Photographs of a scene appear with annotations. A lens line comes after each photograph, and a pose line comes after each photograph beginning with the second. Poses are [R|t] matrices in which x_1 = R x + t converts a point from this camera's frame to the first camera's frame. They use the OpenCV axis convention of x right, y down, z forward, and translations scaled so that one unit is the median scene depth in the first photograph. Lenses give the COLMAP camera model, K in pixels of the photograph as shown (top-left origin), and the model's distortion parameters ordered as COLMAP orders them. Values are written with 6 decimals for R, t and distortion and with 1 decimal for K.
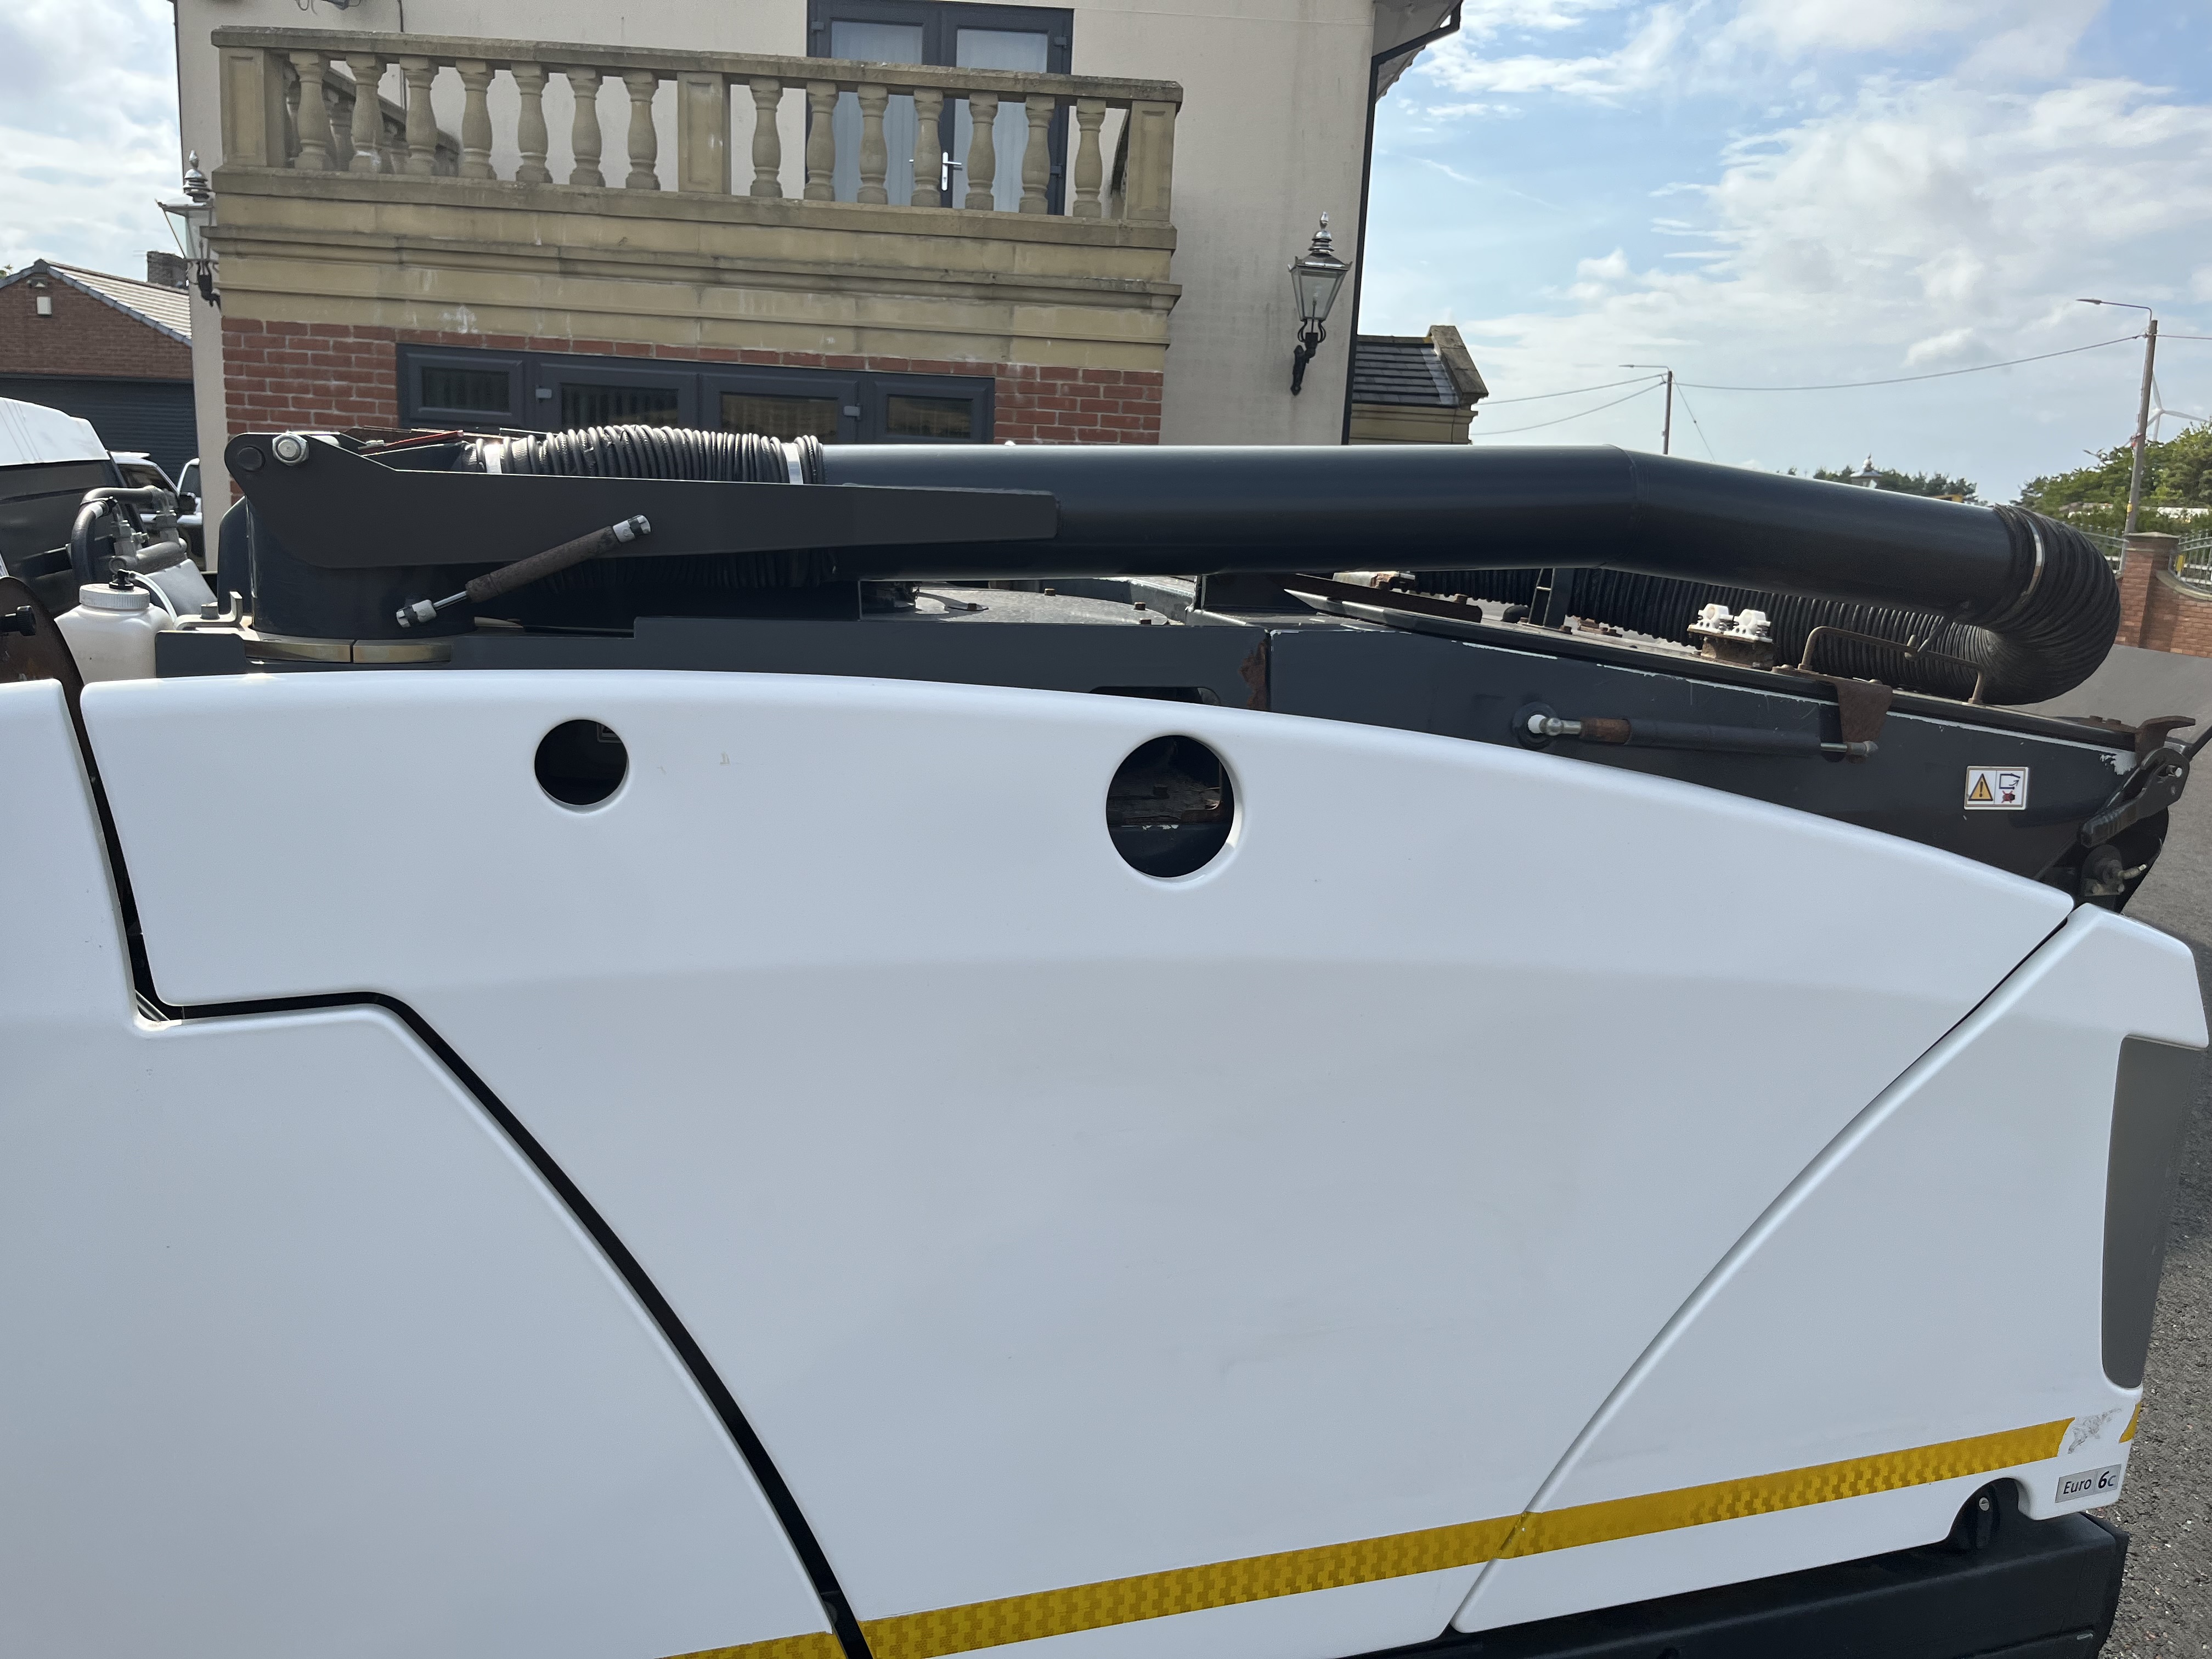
lens RADIAL K [[1685.4, 0, 1106.0], [0, 1685.4, 829.5], [0, 0, 1]] dist [0.039130, -0.053642]
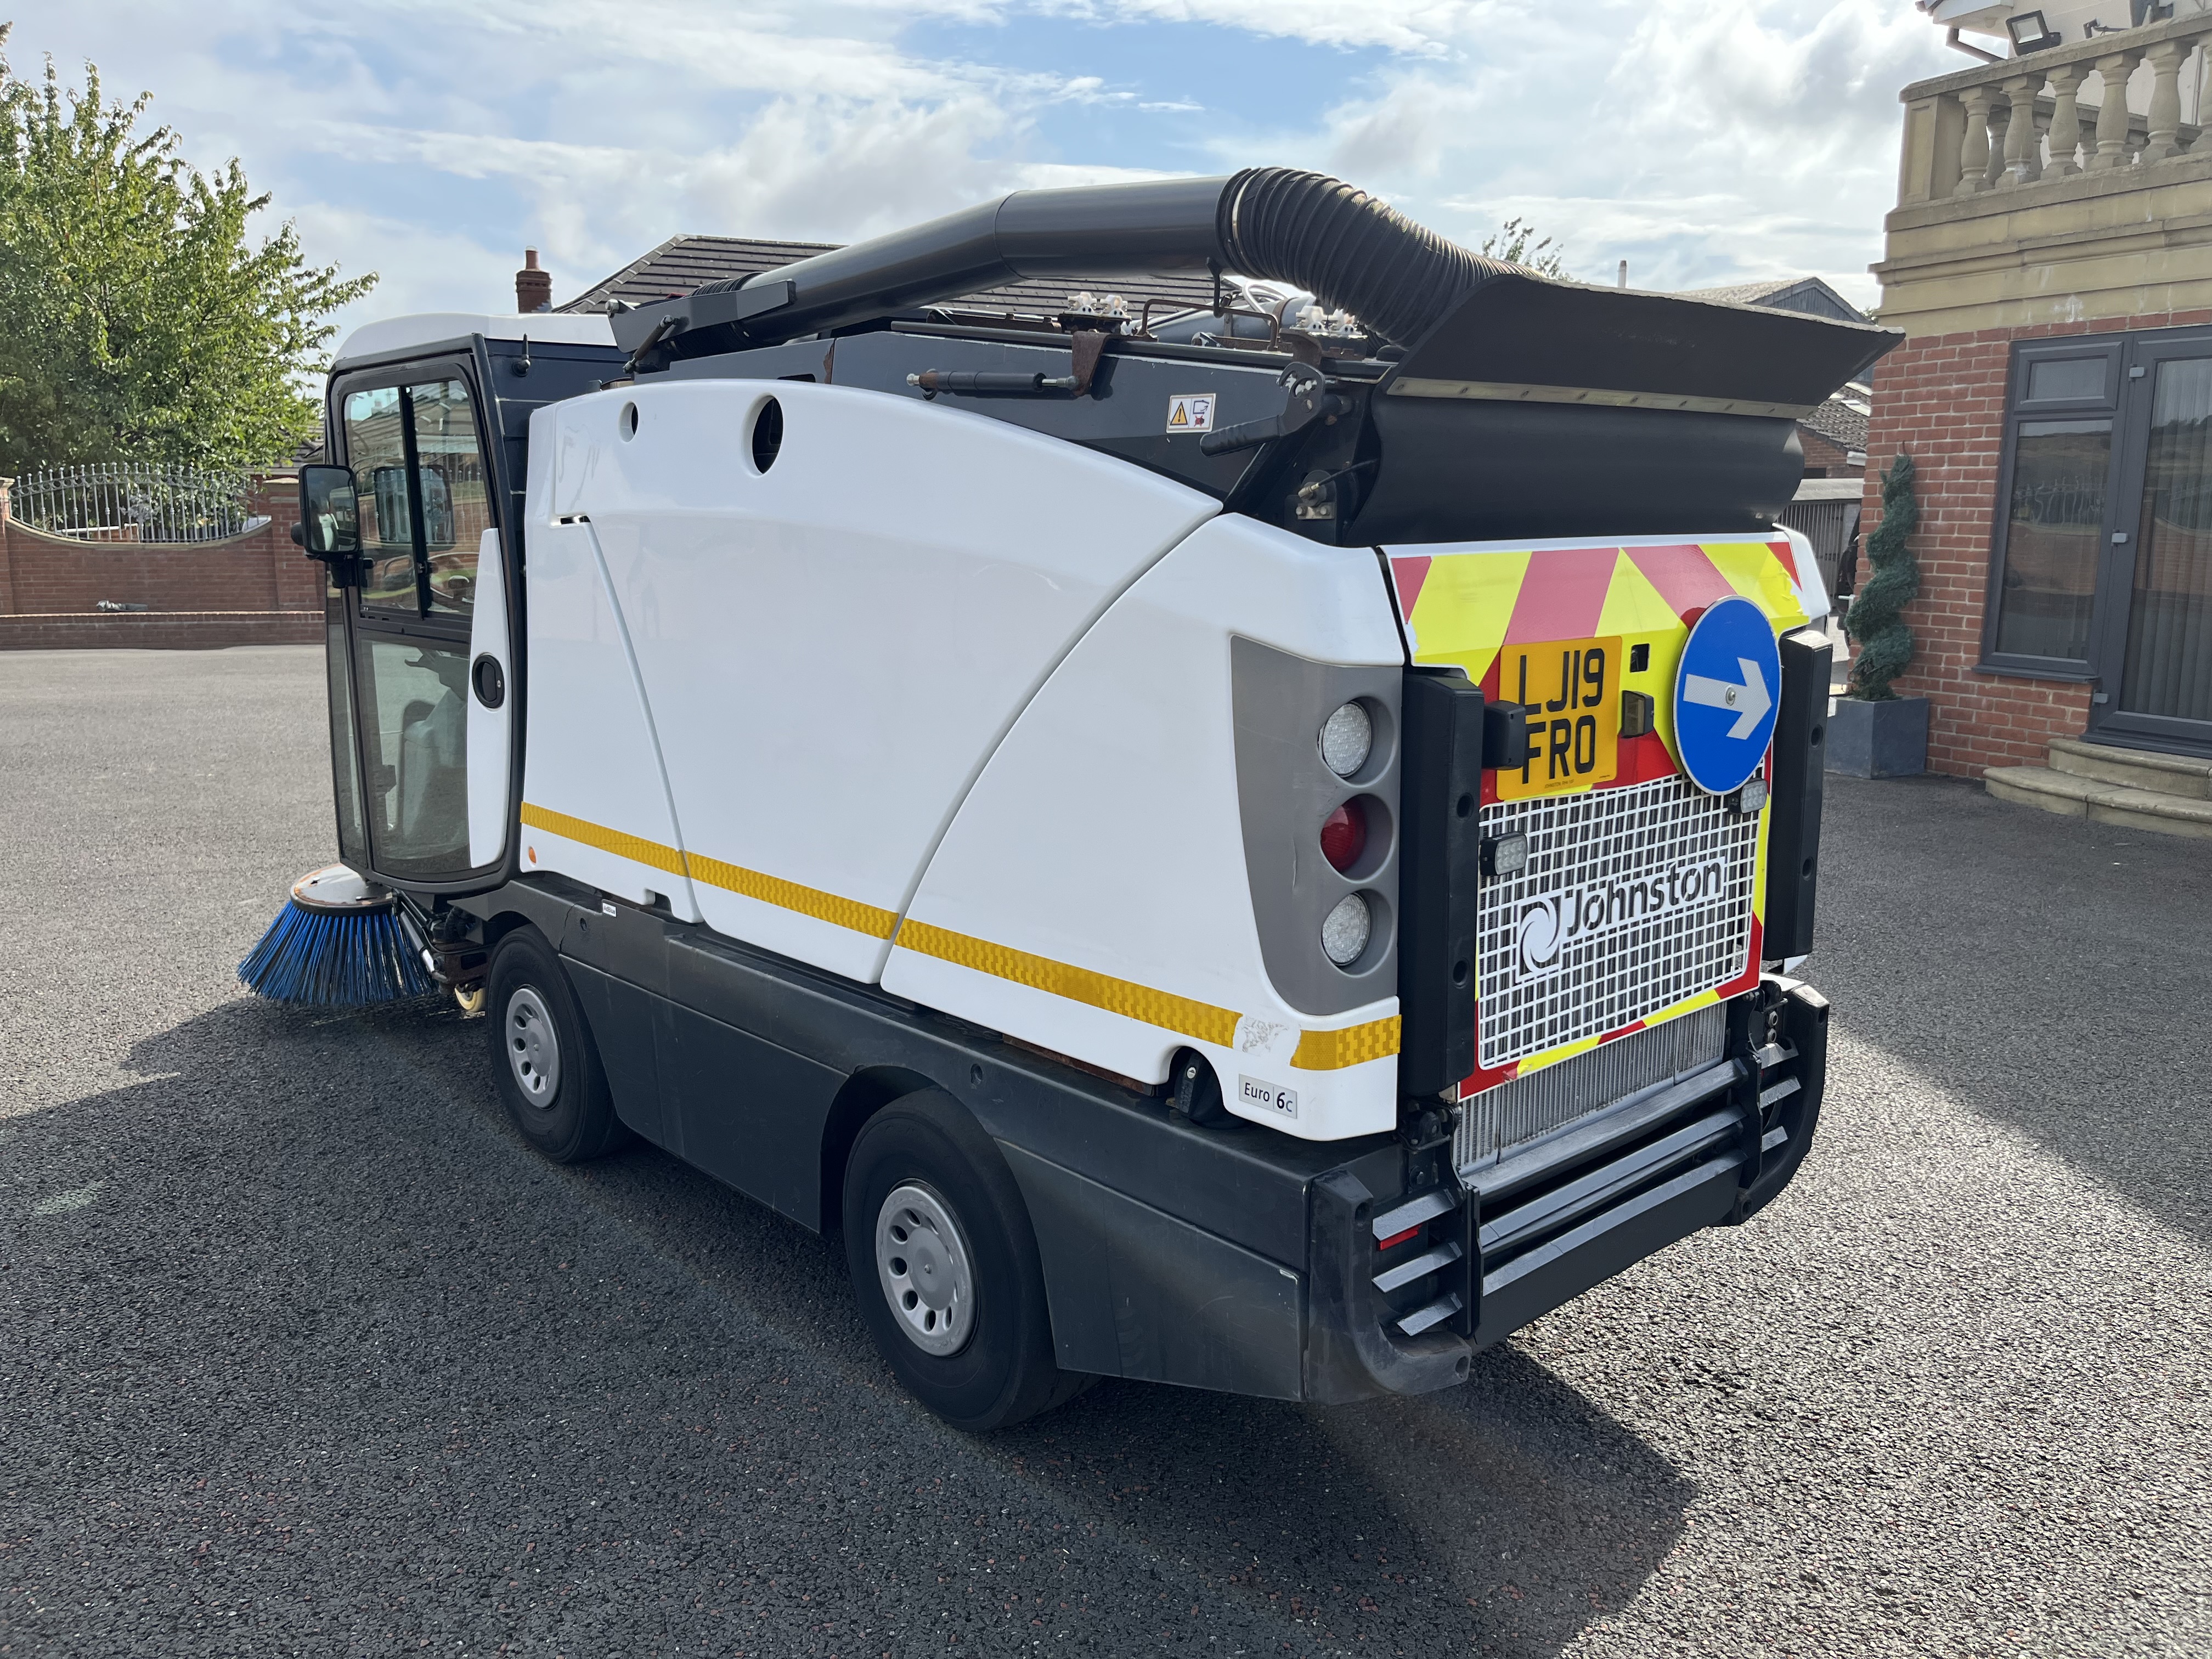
lens RADIAL K [[1626.9, 0, 1106.0], [0, 1626.9, 829.5], [0, 0, 1]] dist [0.107112, -0.142932]
pose [[0.384129, 0.125999, -0.914642, 0.349832], [-0.172514, 0.982993, 0.062963, 0.043753], [0.907019, 0.133603, 0.399332, 0.119216]]
